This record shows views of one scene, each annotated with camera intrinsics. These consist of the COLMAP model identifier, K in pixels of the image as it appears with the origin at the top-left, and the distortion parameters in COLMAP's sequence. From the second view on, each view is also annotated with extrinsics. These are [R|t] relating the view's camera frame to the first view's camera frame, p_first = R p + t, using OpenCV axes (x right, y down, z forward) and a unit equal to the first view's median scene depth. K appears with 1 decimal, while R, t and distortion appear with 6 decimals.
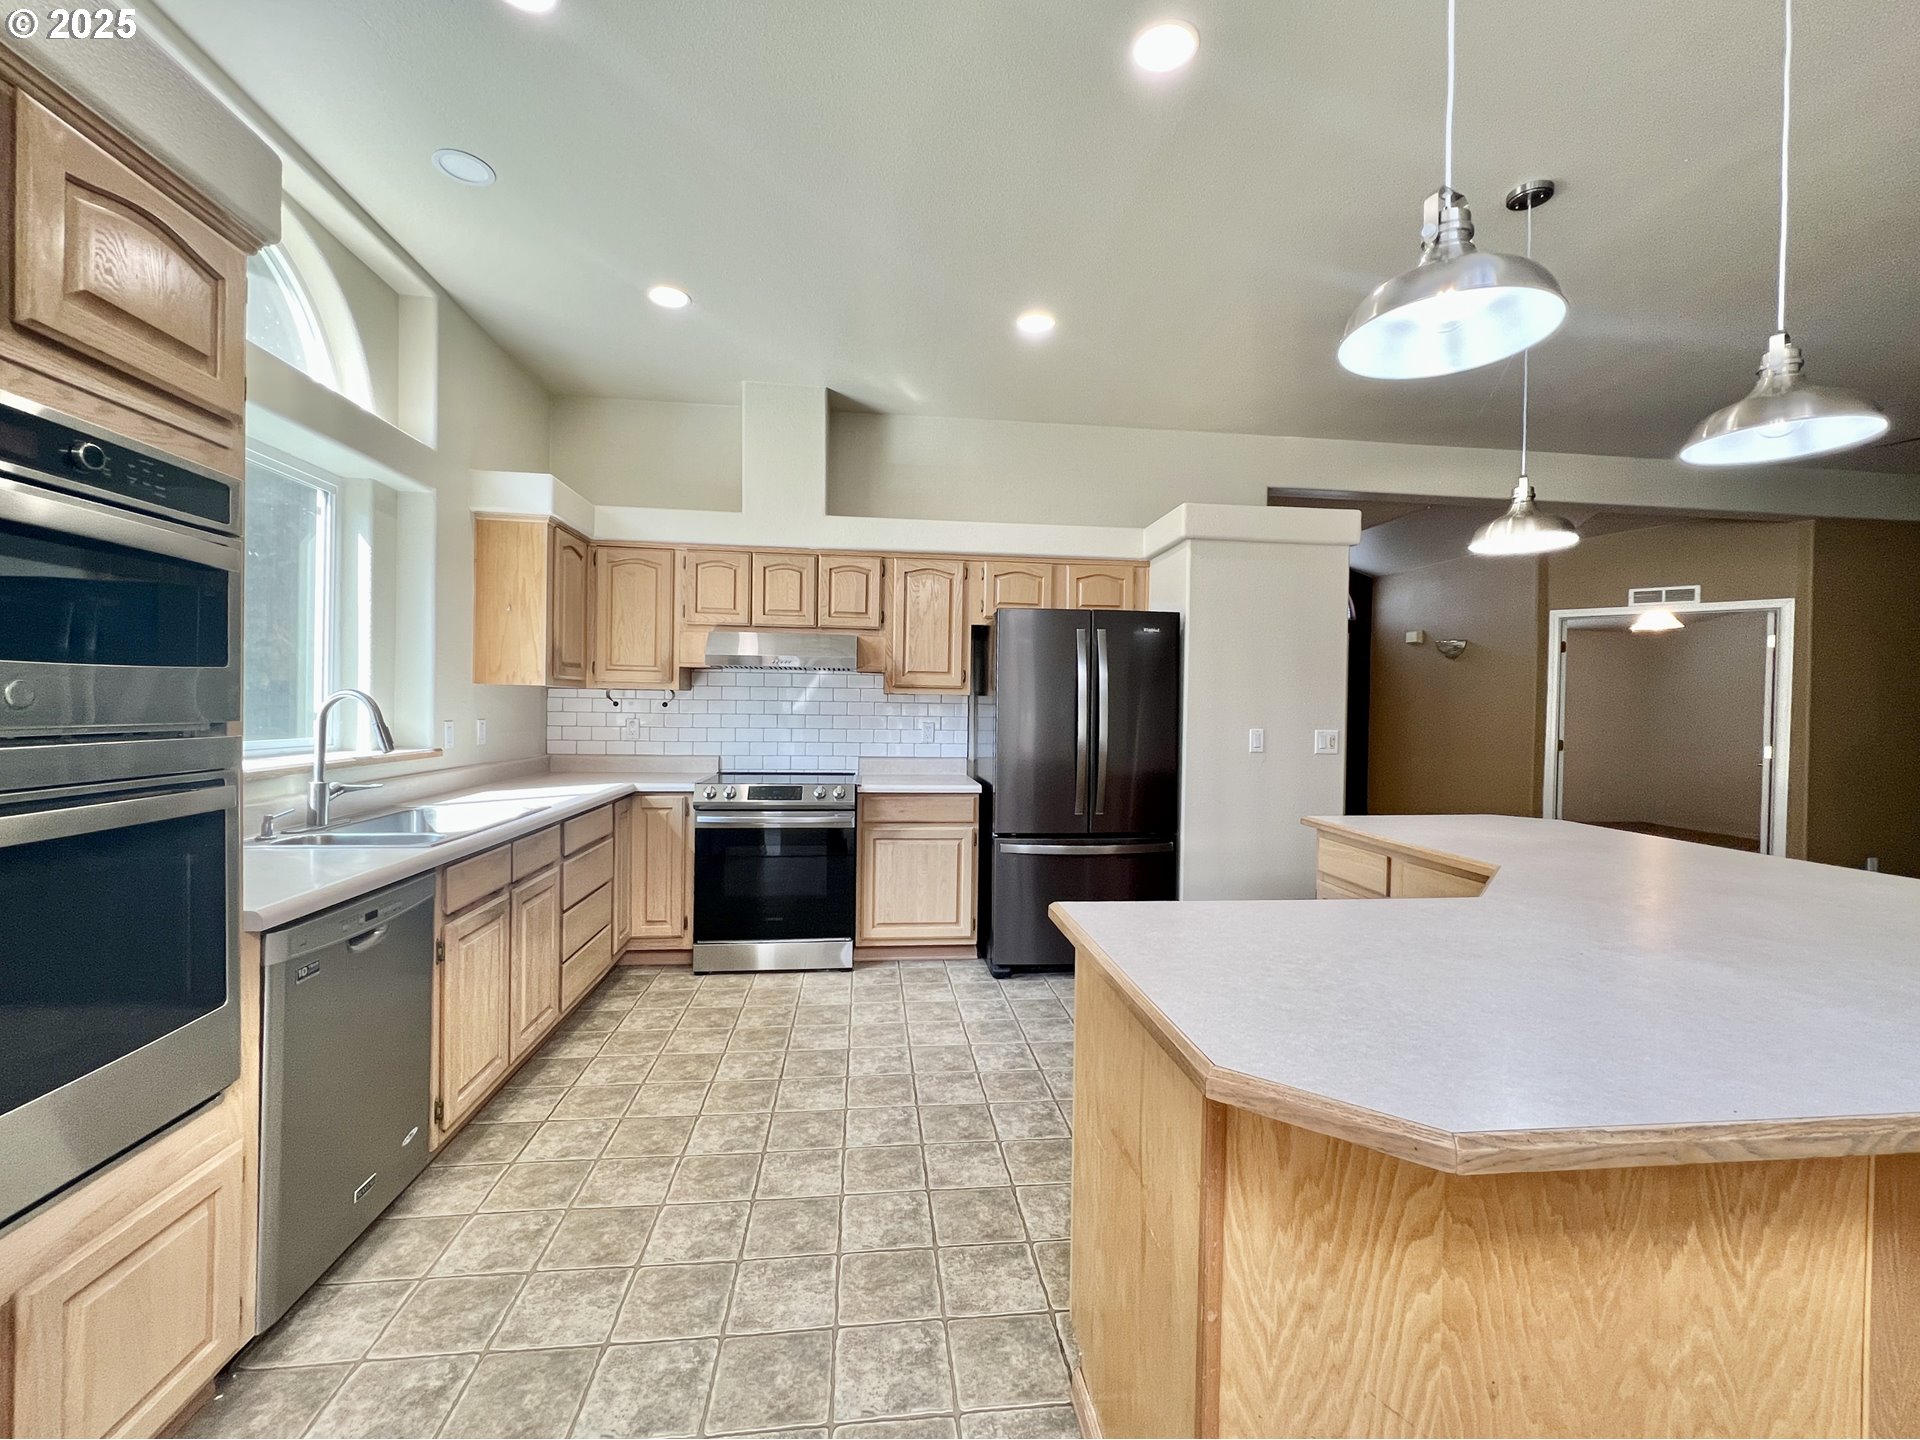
lens RADIAL K [[792.2, 0, 943.1], [0, 792.2, 720.4], [0, 0, 1]] dist [-0.000667, 0.000007]
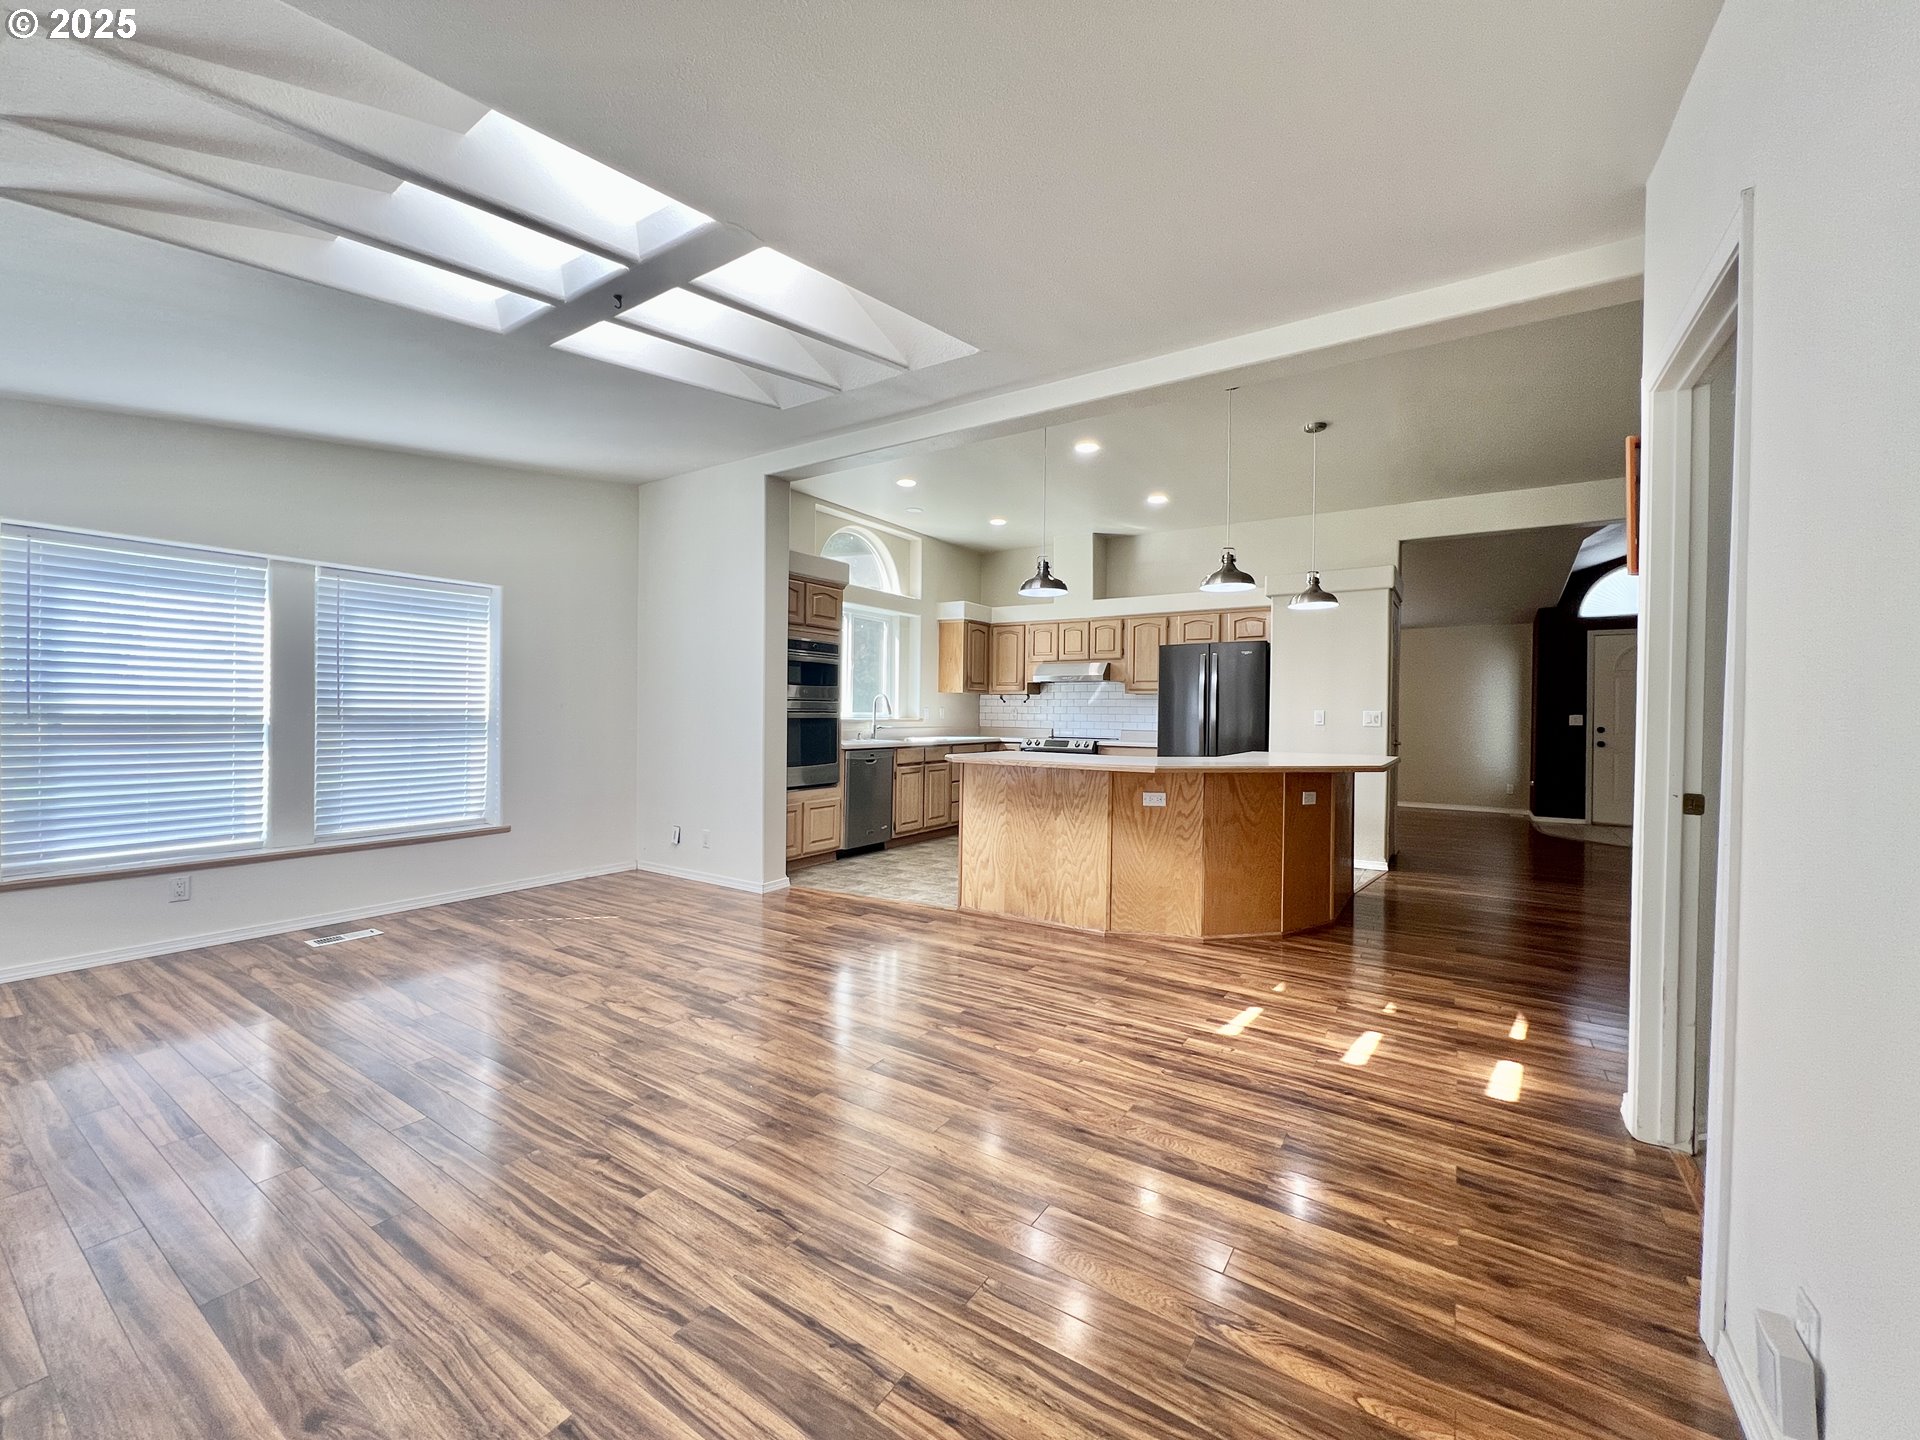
lens RADIAL K [[792.2, 0, 957.3], [0, 792.2, 734.2], [0, 0, 1]] dist [-0.000667, 0.000007]
pose [[0.767132, 0.009870, -0.641413, 0.841453], [-0.011709, 0.999930, 0.001383, 0.064093], [0.641382, 0.006449, 0.767195, -0.673670]]
